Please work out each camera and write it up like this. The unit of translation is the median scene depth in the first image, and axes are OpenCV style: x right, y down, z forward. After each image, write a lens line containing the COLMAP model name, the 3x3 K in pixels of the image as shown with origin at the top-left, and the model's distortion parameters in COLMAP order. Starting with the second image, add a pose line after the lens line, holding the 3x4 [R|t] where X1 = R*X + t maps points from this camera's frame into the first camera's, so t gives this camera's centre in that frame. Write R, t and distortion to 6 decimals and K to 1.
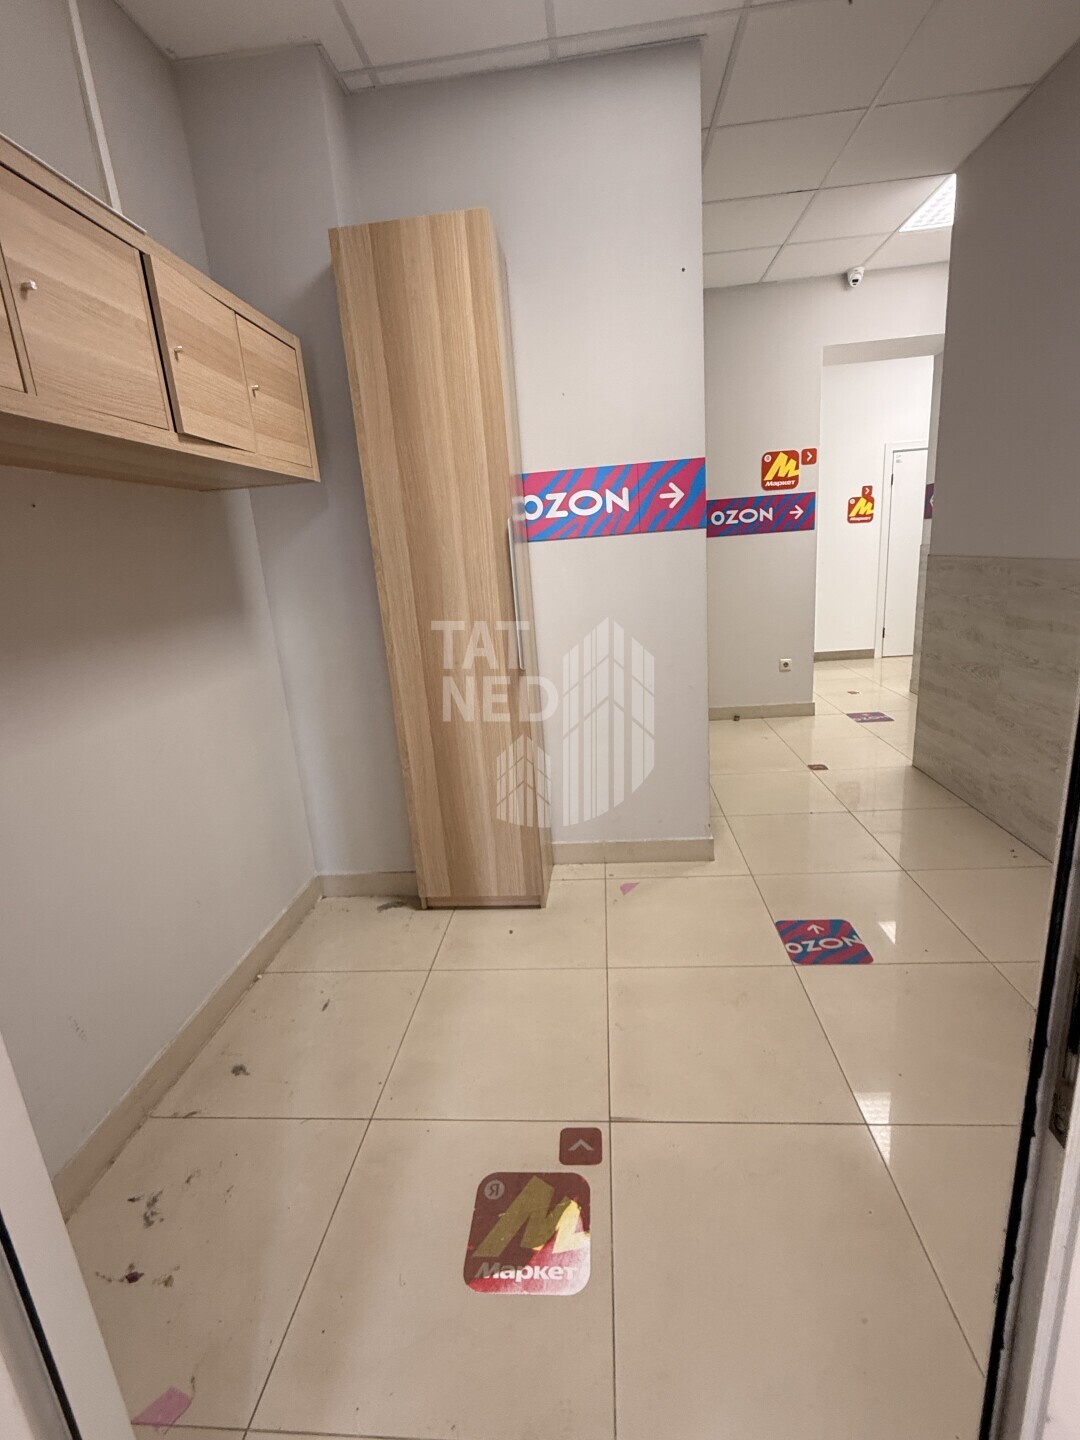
lens RADIAL K [[653.2, 0, 549.7], [0, 653.2, 718.3], [0, 0, 1]] dist [0.002043, 0.000514]
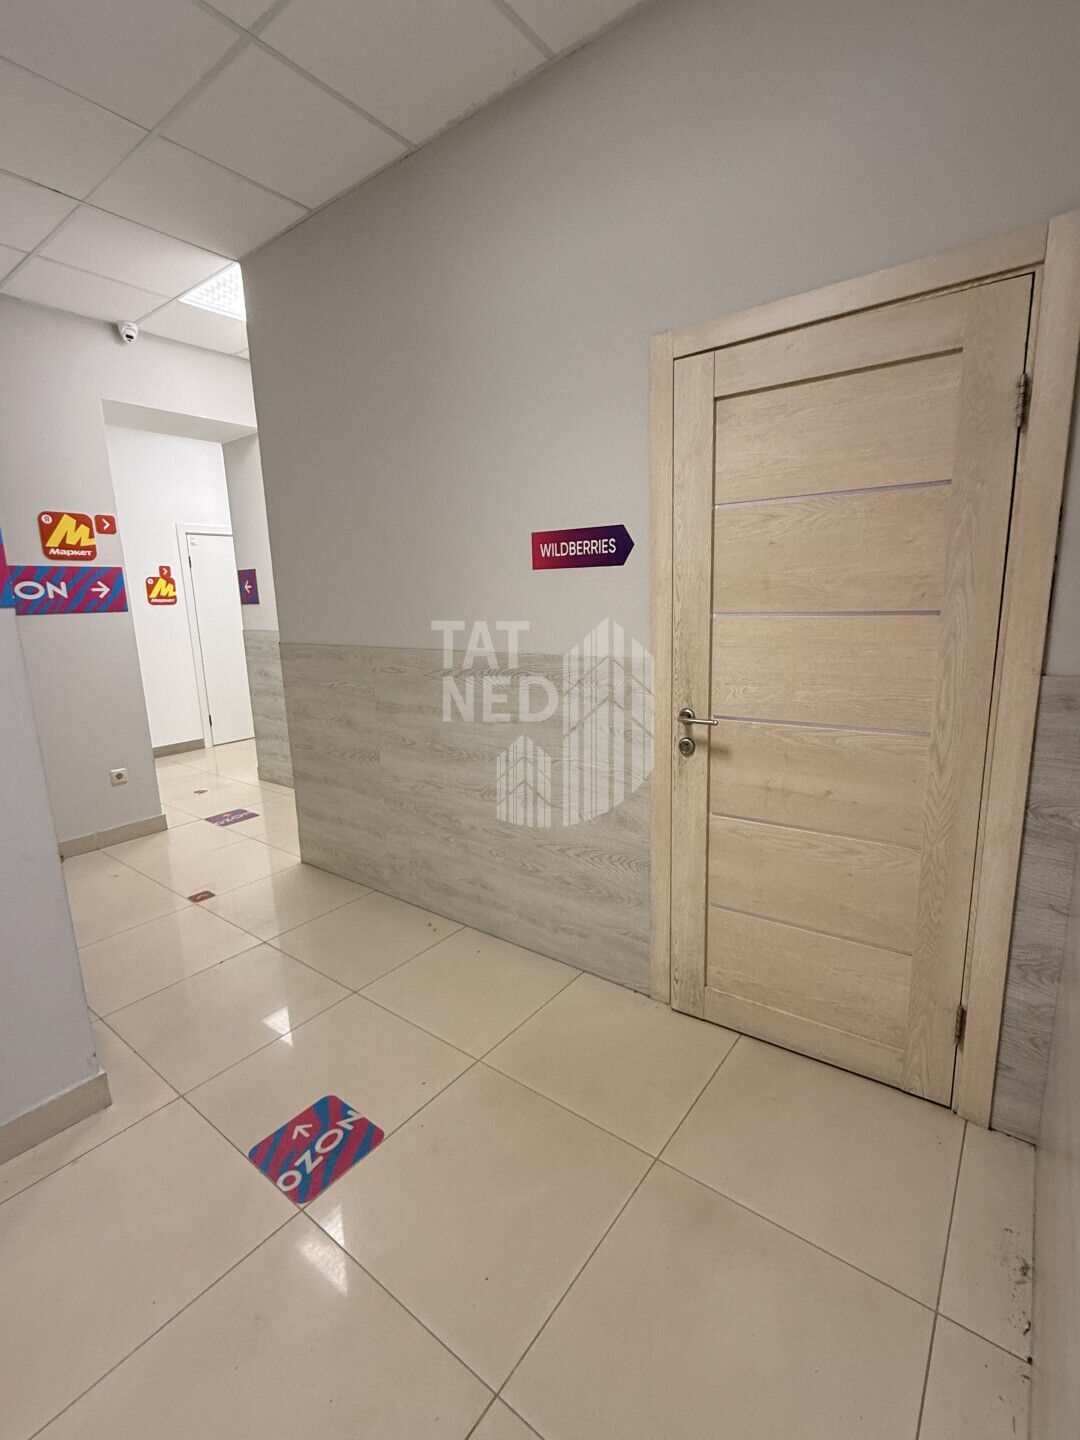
lens RADIAL K [[651.8, 0, 540.0], [0, 651.8, 720.0], [0, 0, 1]] dist [-0.001264, 0.000566]
pose [[0.548025, -0.104503, 0.829908, -0.009755], [0.200338, 0.979686, -0.008929, -0.042082], [-0.812117, 0.171156, 0.557828, 0.138934]]
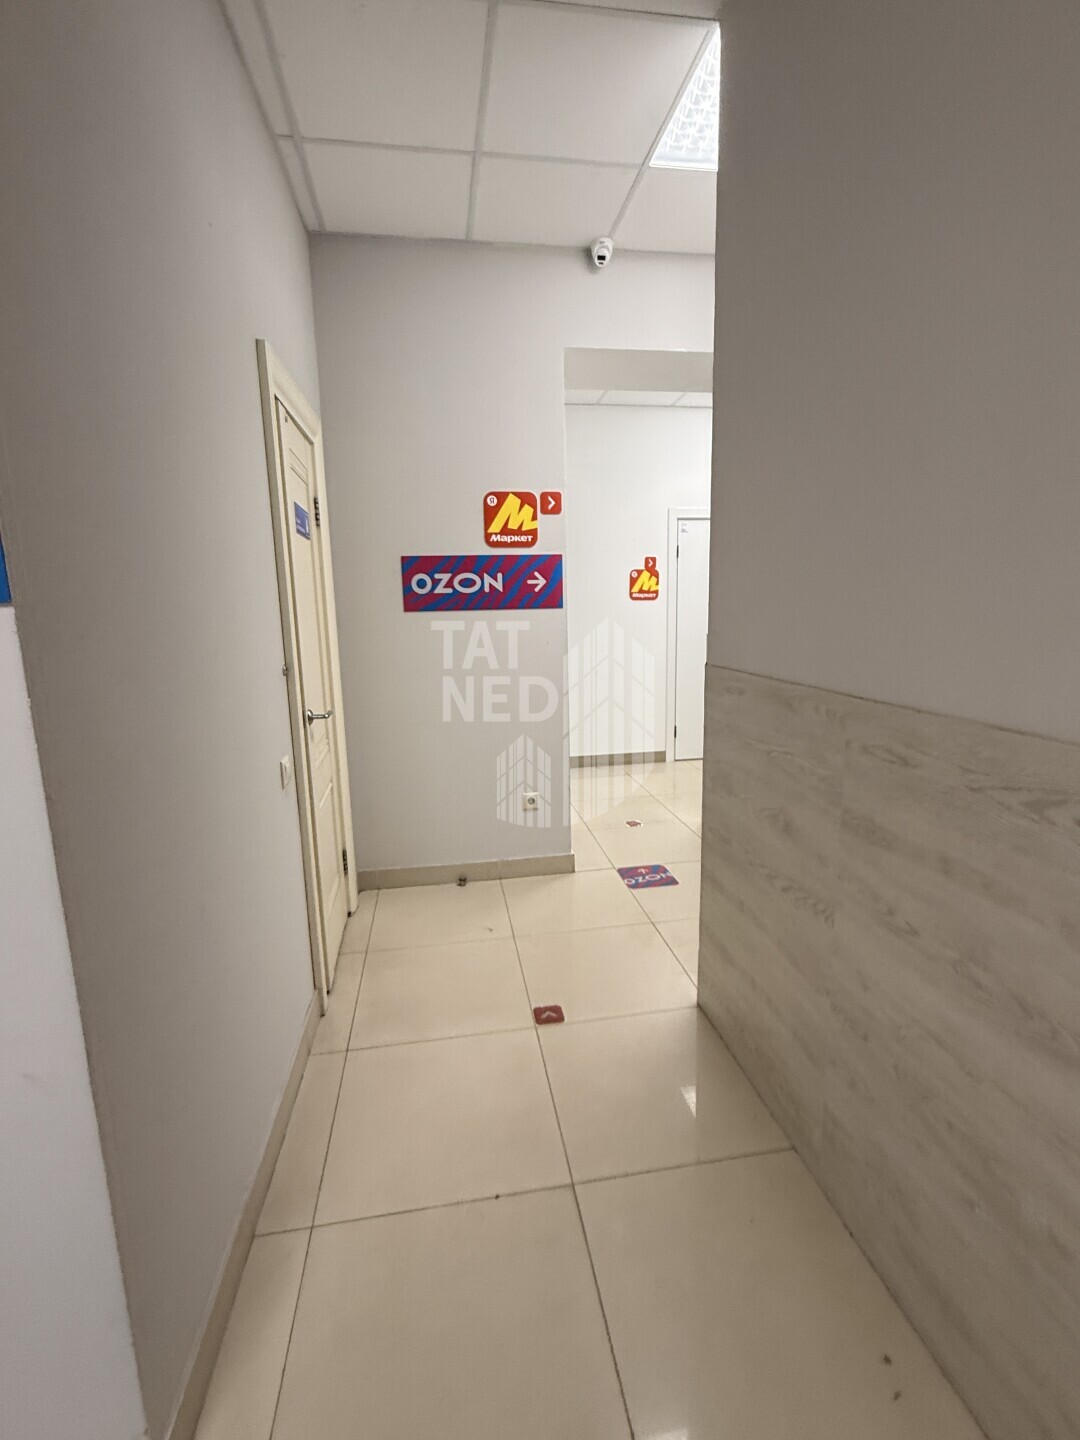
lens RADIAL K [[651.8, 0, 540.0], [0, 651.8, 720.0], [0, 0, 1]] dist [-0.001264, 0.000566]
pose [[0.972250, 0.008509, 0.233790, 0.226274], [0.011991, 0.996213, -0.086121, -0.114857], [-0.233637, 0.086534, 0.968465, 0.358637]]
